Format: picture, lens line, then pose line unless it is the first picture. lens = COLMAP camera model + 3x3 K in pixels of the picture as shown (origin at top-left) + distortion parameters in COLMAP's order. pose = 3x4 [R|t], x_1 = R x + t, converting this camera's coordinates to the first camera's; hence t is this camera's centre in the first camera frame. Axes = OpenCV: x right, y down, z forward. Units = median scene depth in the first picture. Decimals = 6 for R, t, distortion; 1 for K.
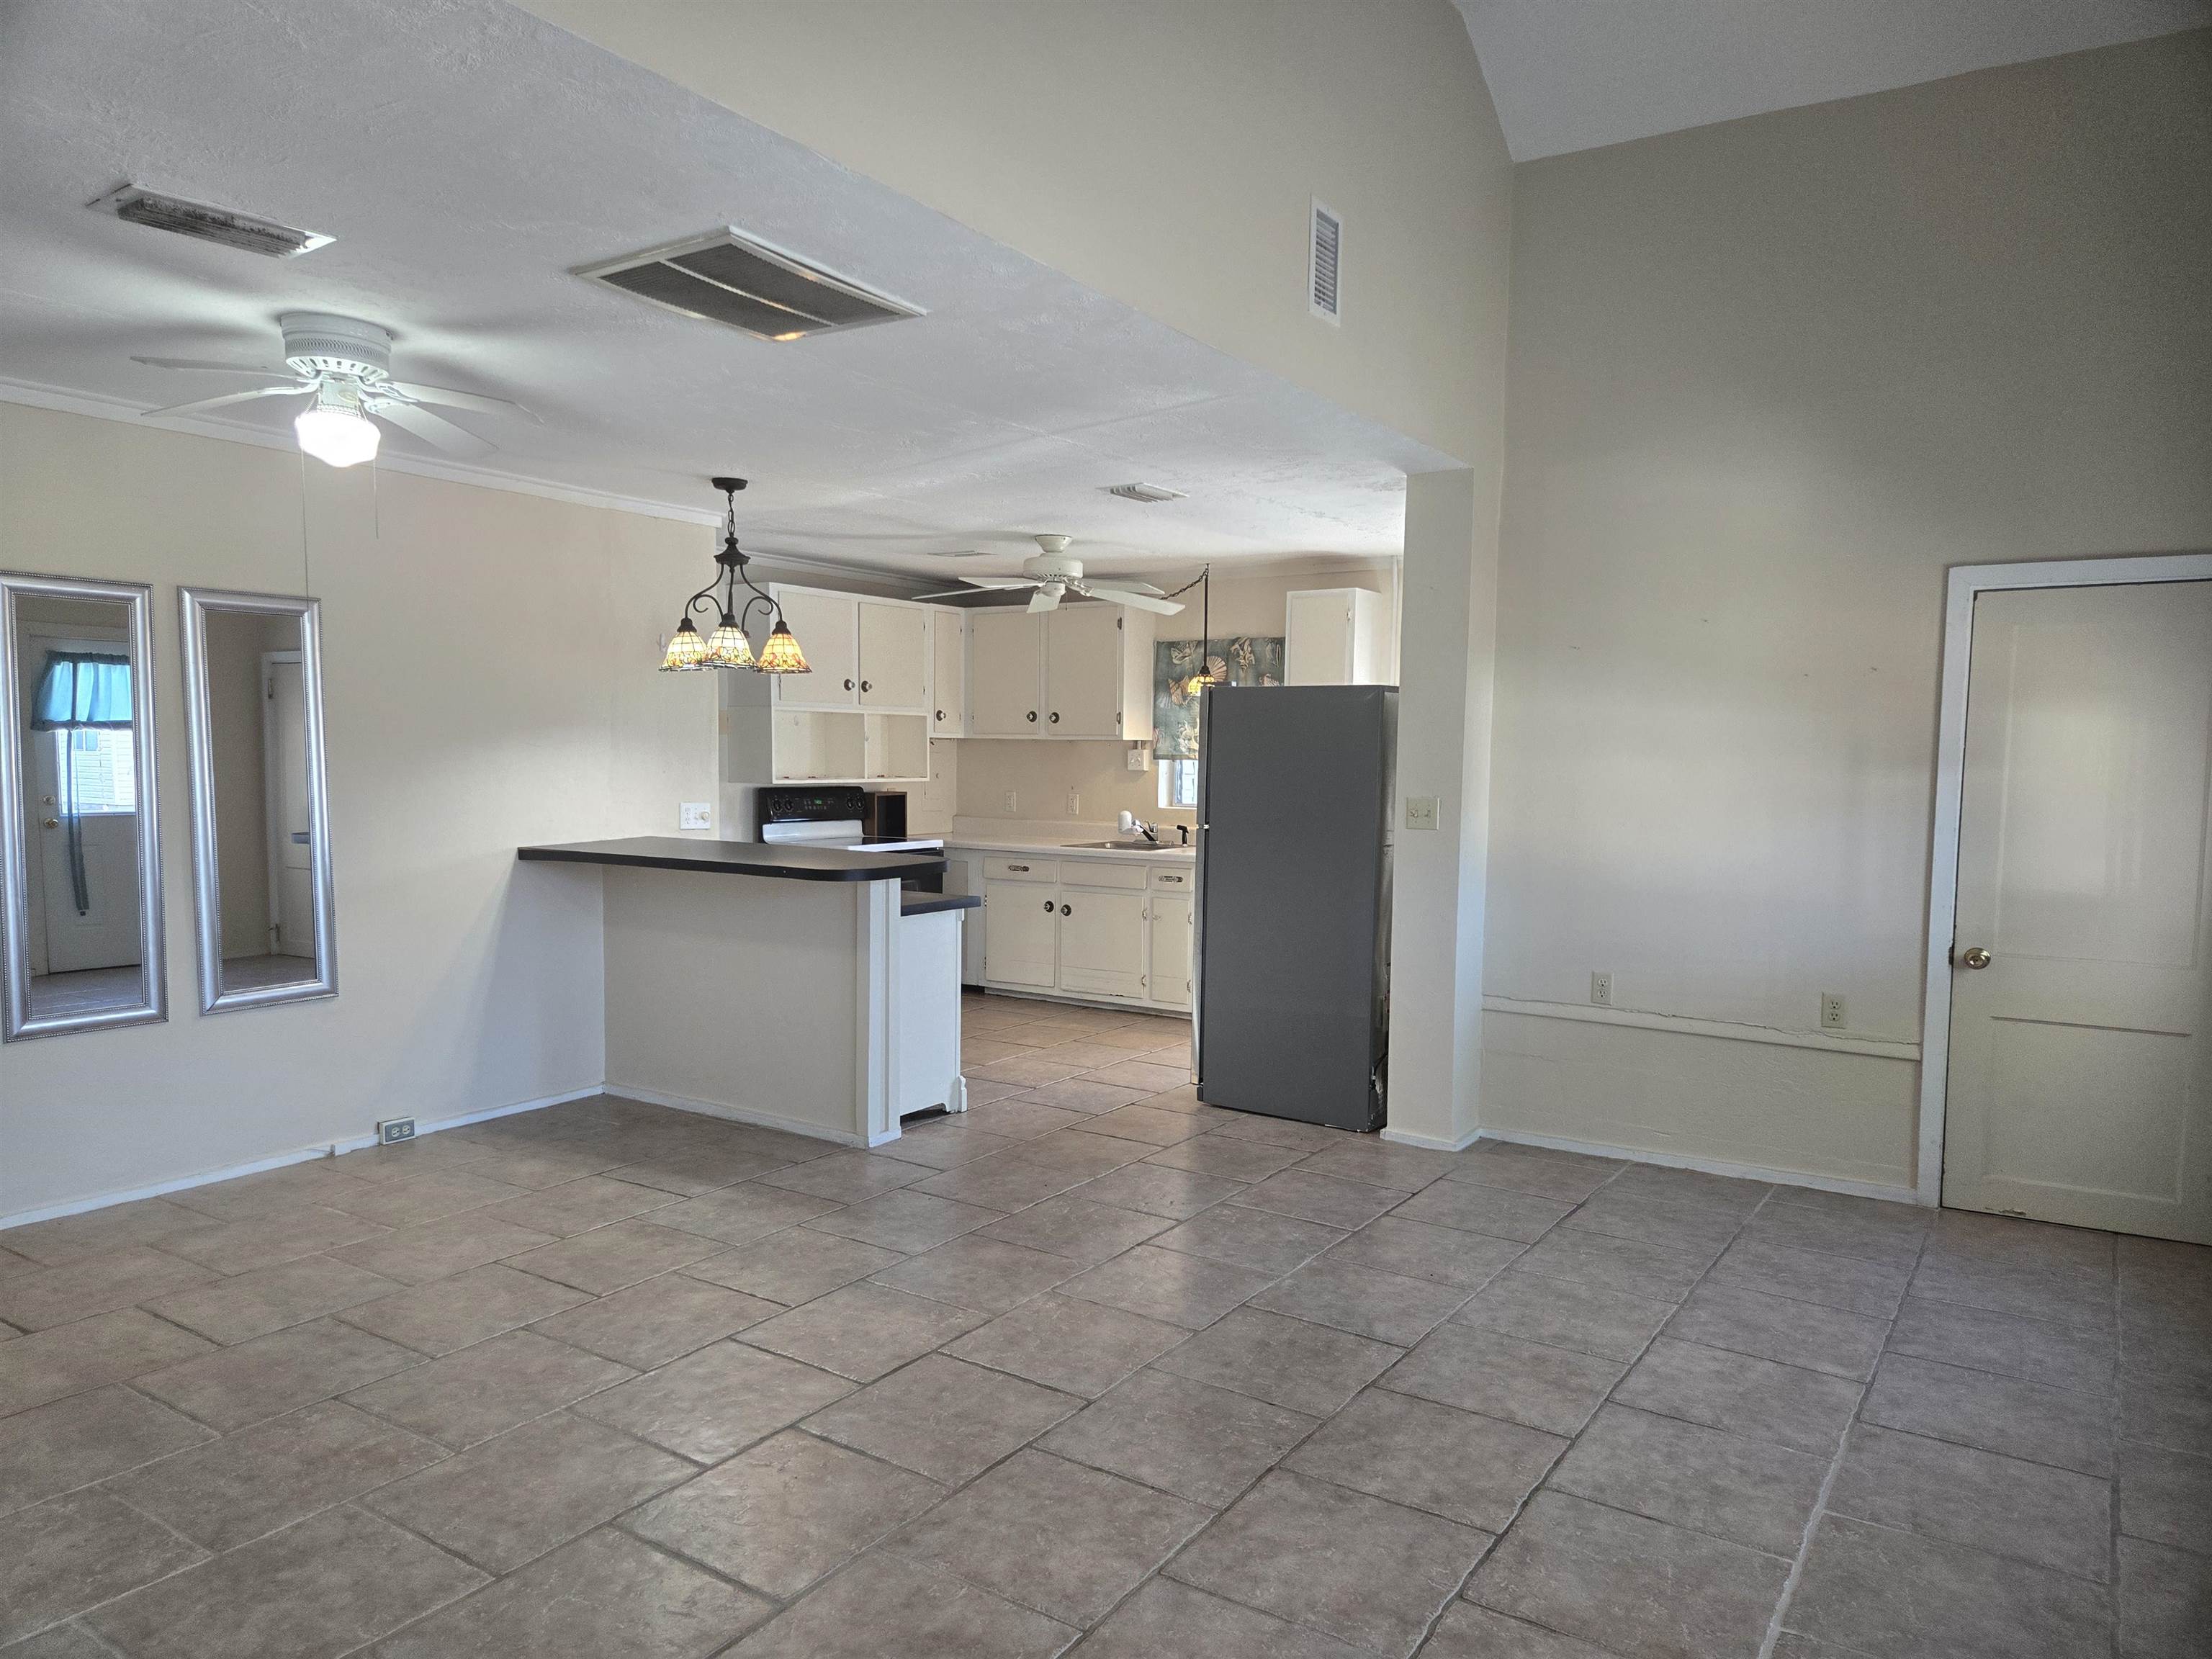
lens RADIAL K [[1479.3, 0, 1106.3], [0, 1479.3, 863.2], [0, 0, 1]] dist [0.075741, -0.062725]
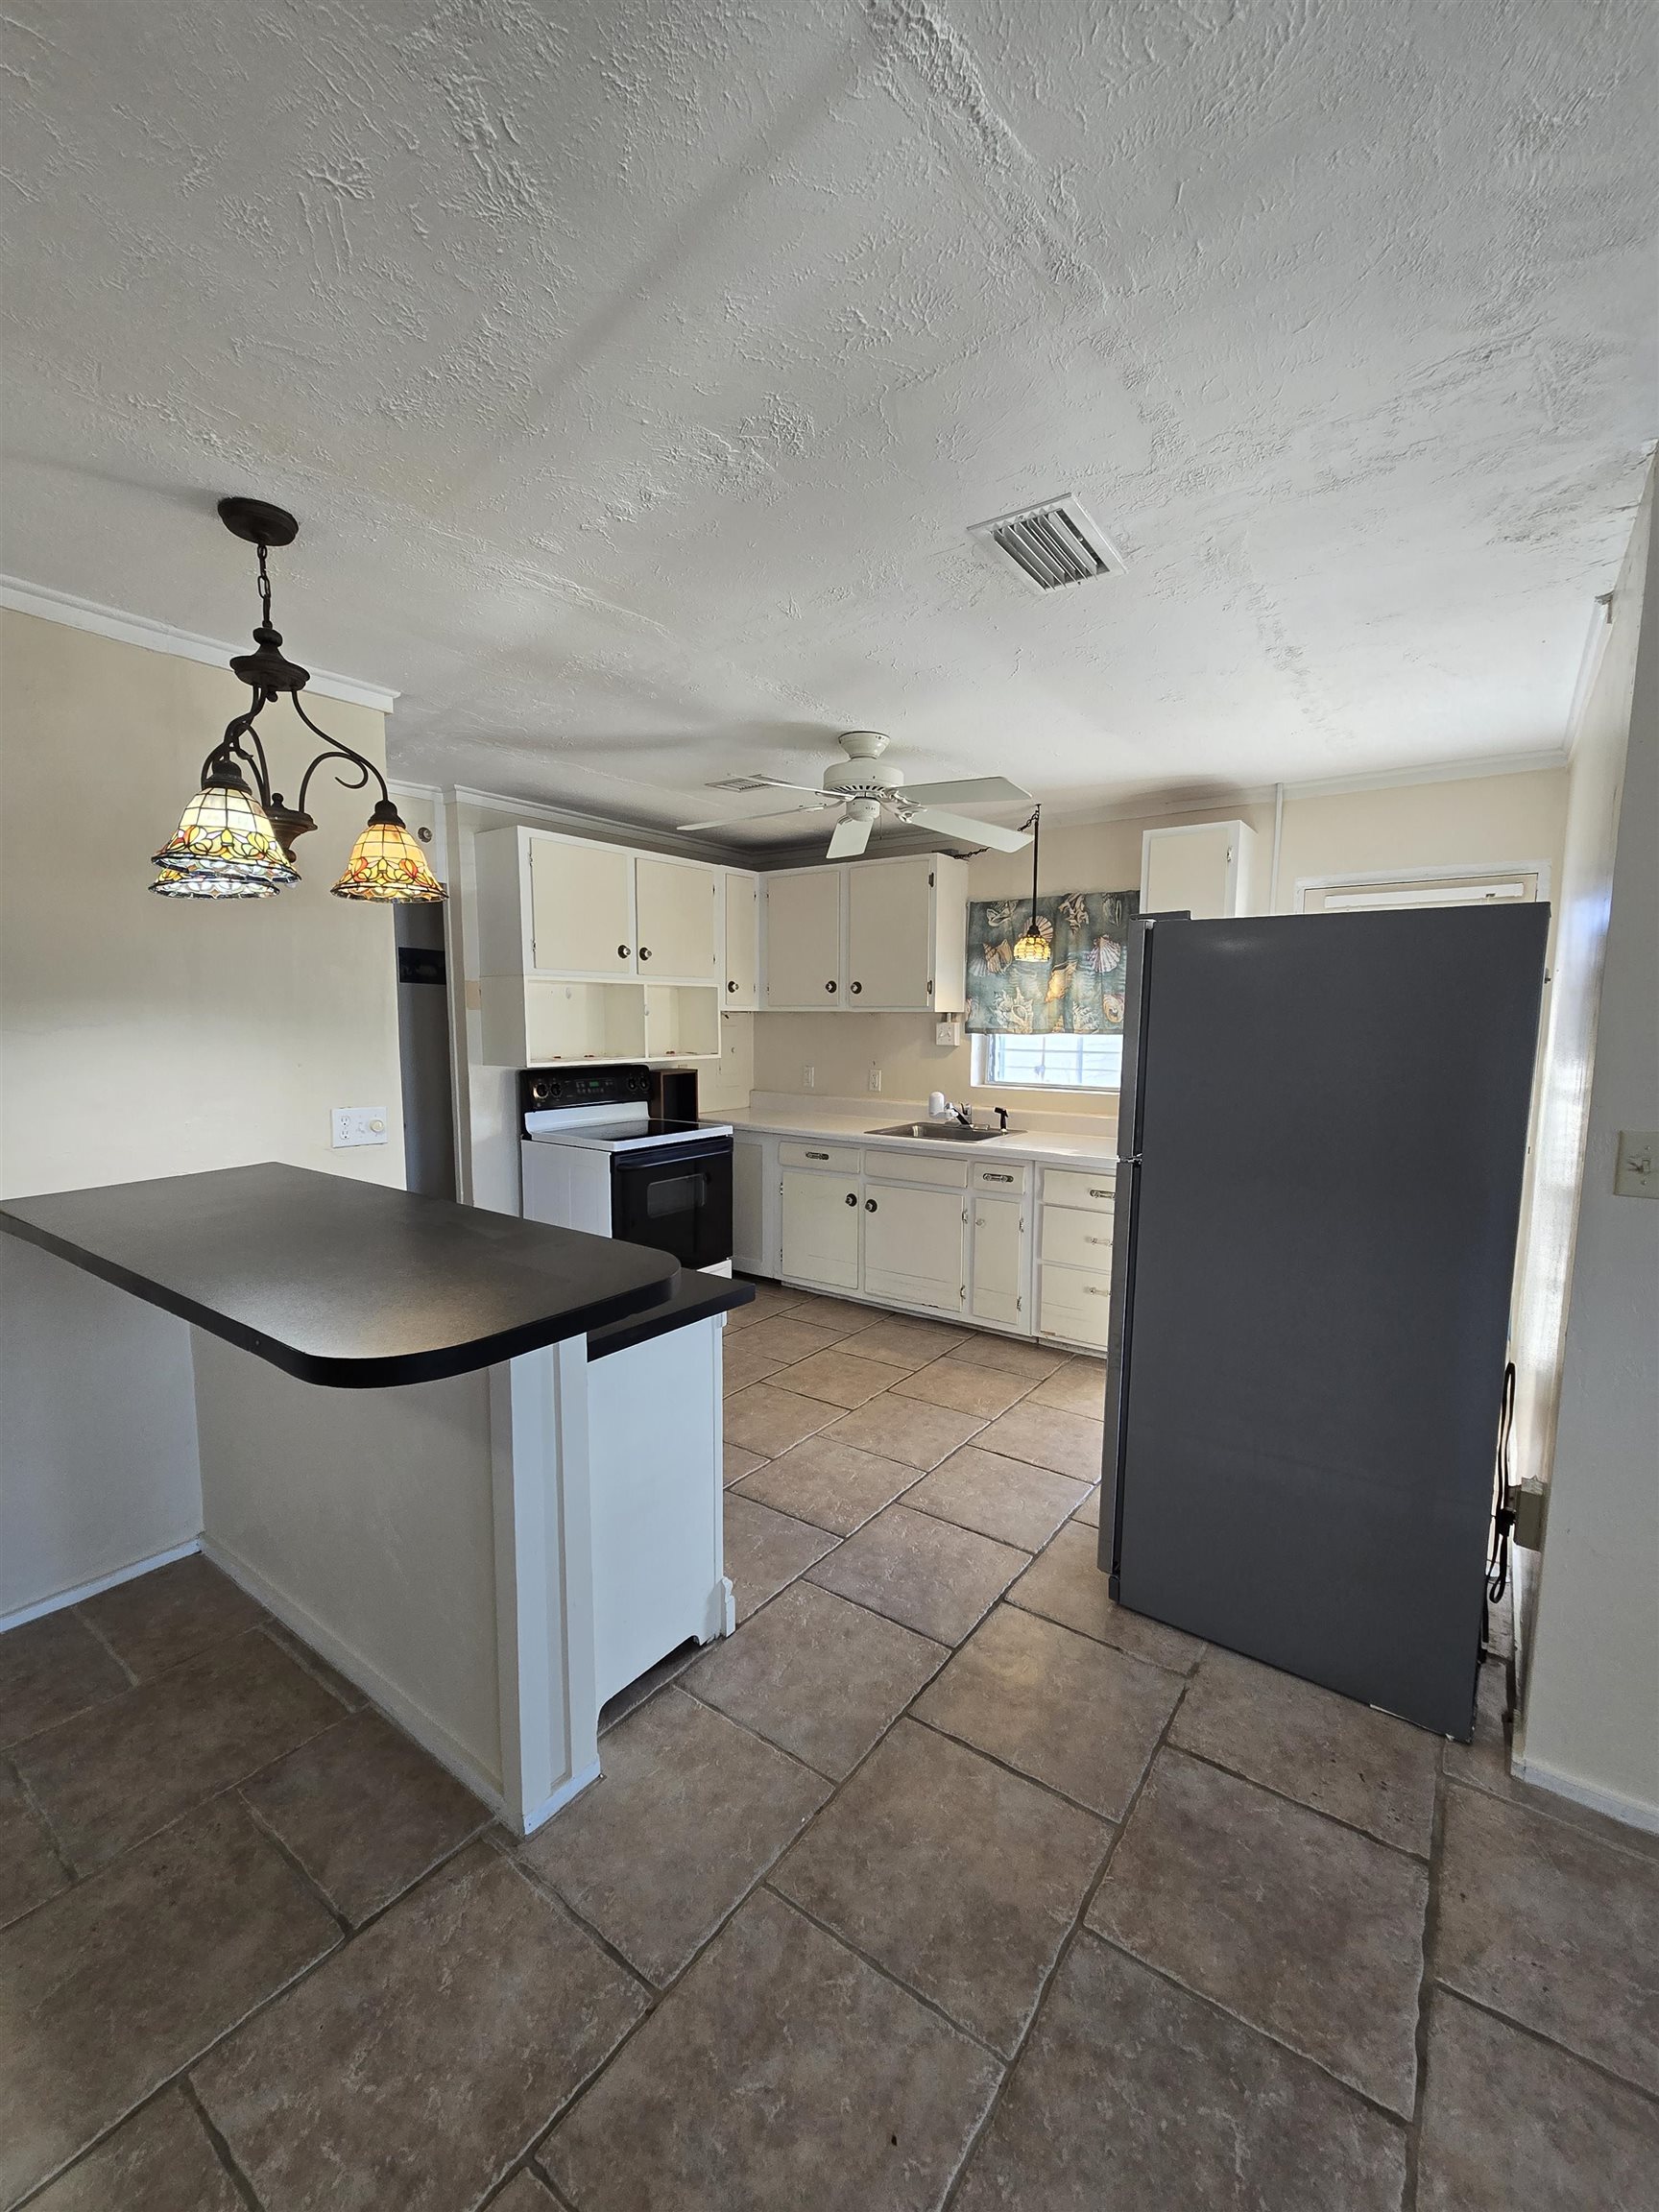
lens RADIAL K [[910.3, 0, 832.1], [0, 910.3, 1116.9], [0, 0, 1]] dist [-0.002021, 0.001618]
pose [[0.999142, -0.001372, -0.041392, -0.047948], [0.002738, 0.999453, 0.032947, -0.067496], [0.041324, -0.033032, 0.998600, 0.784380]]
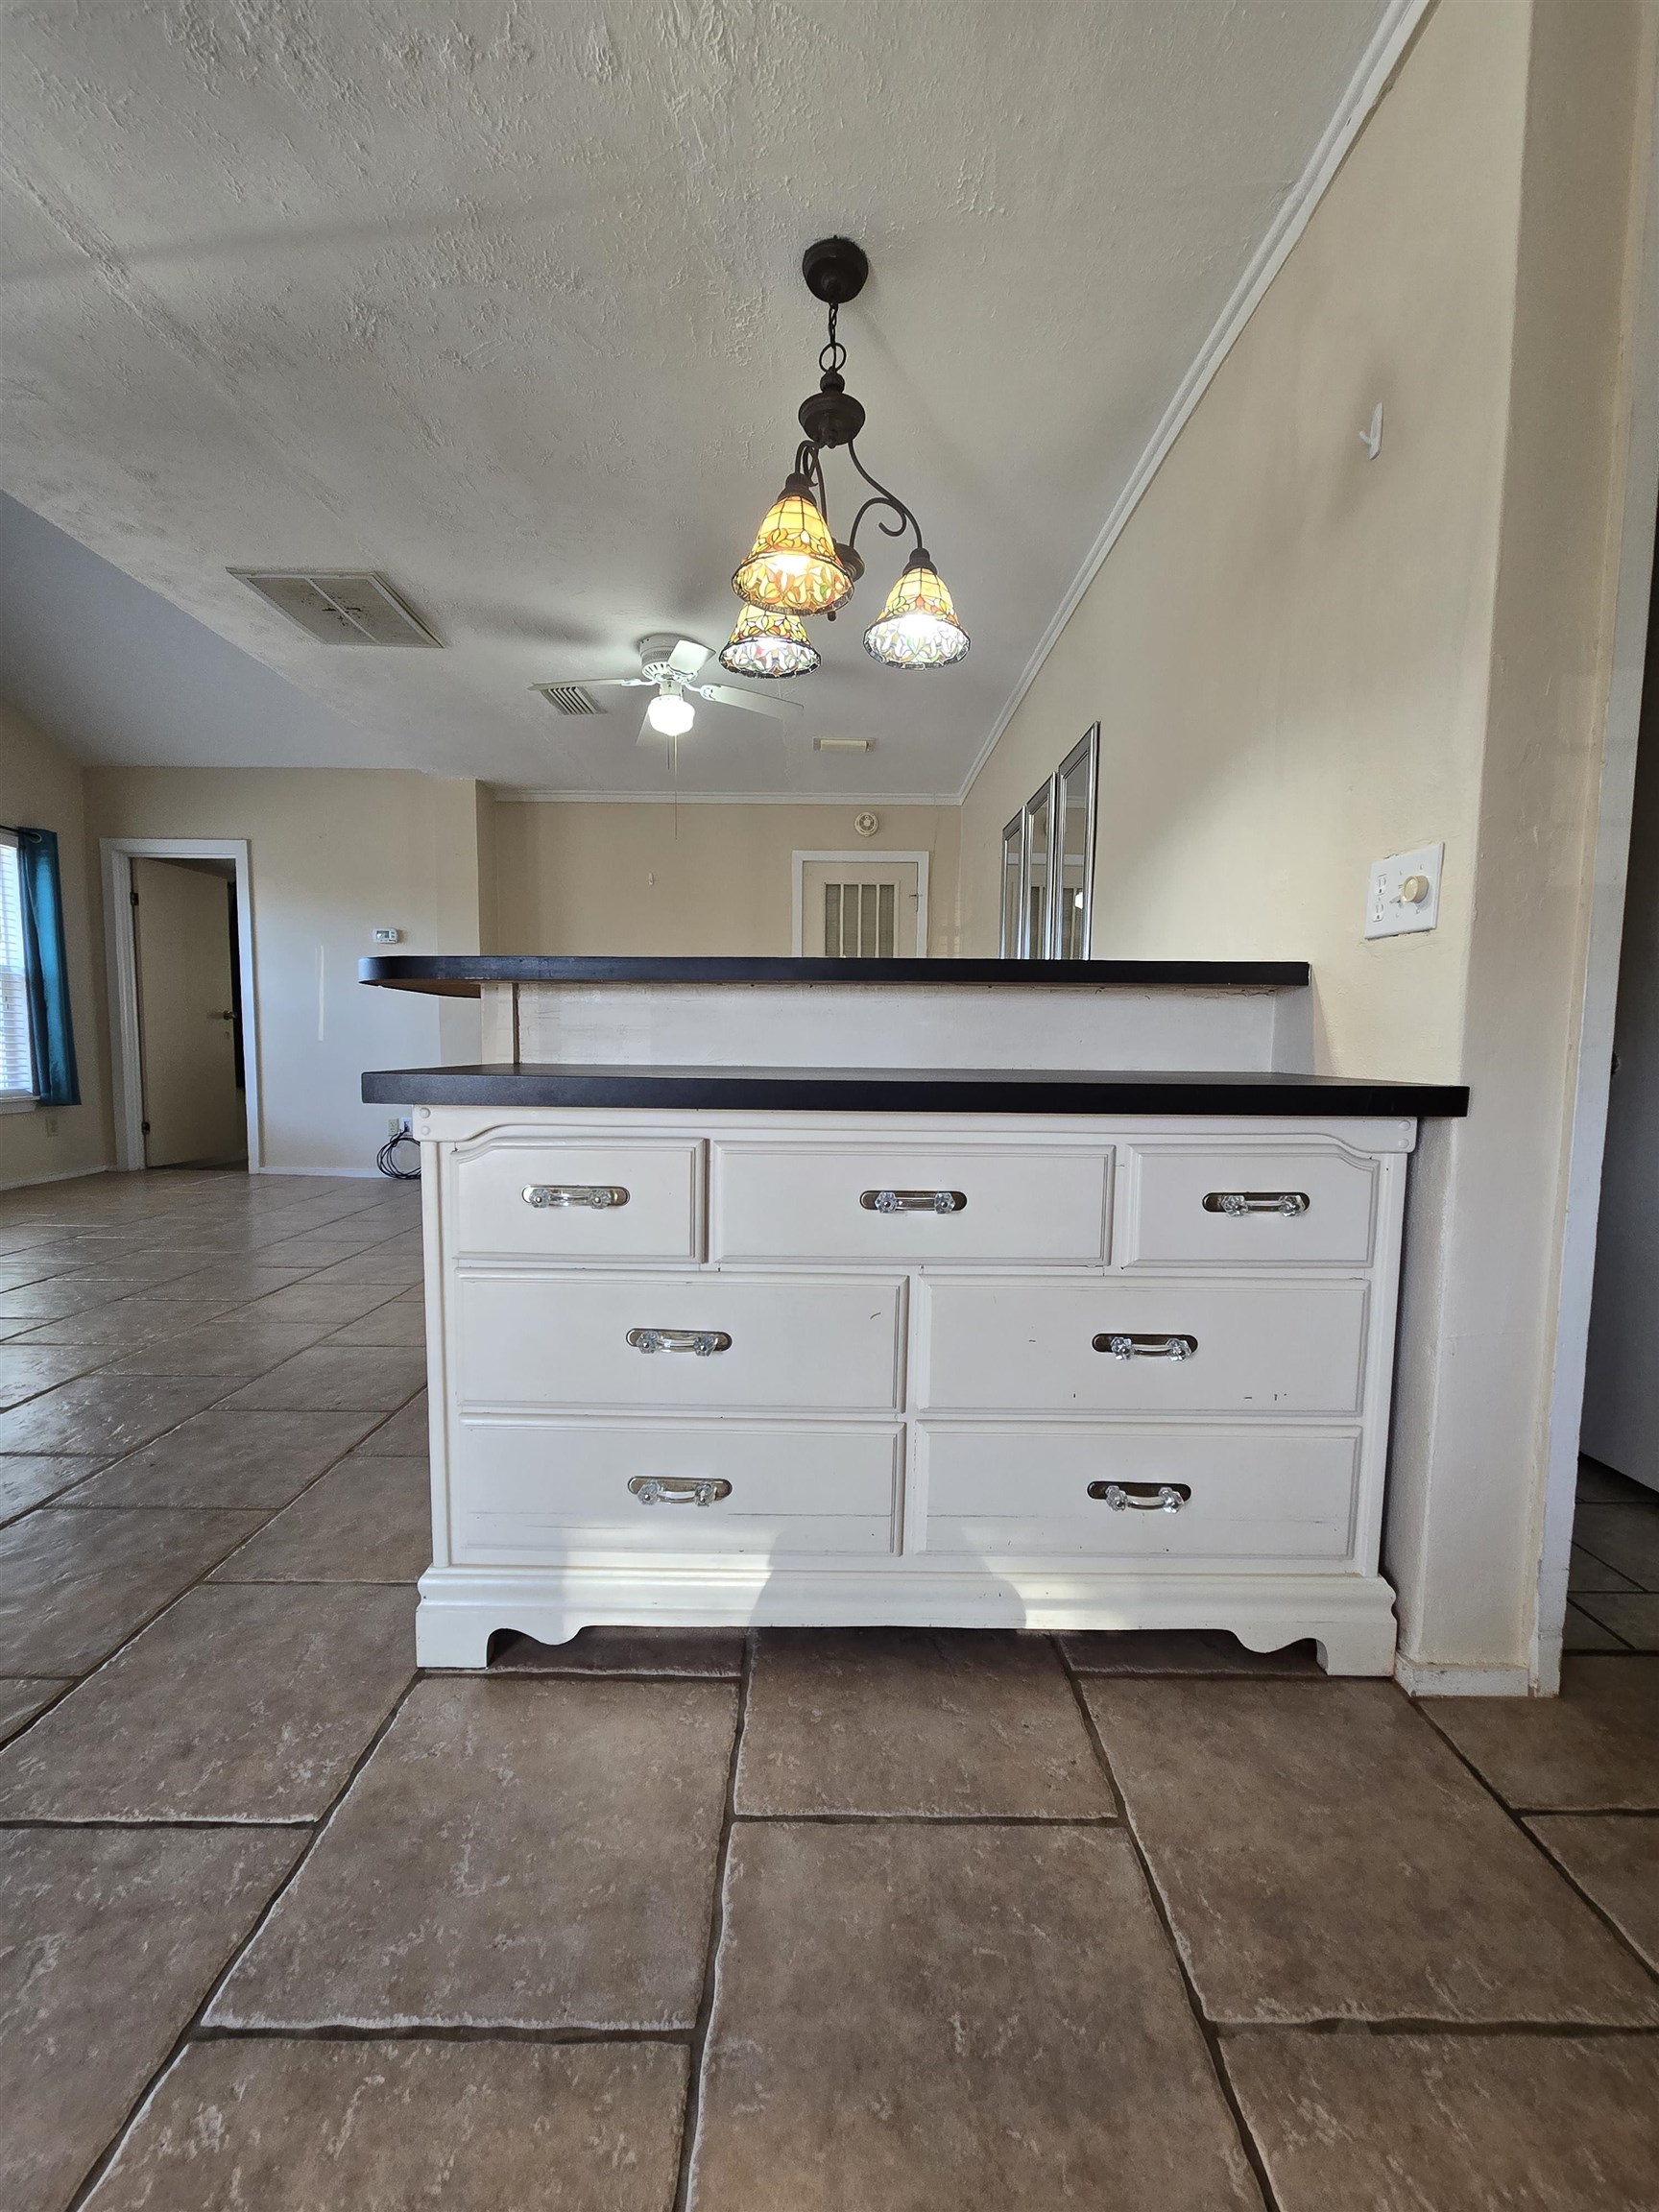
lens RADIAL K [[910.3, 0, 828.5], [0, 910.3, 1121.7], [0, 0, 1]] dist [-0.002021, 0.001618]
pose [[-0.832061, 0.027024, -0.554025, -0.071988], [-0.064031, 0.987456, 0.144331, -0.003089], [0.550975, 0.155567, -0.819893, 1.495256]]
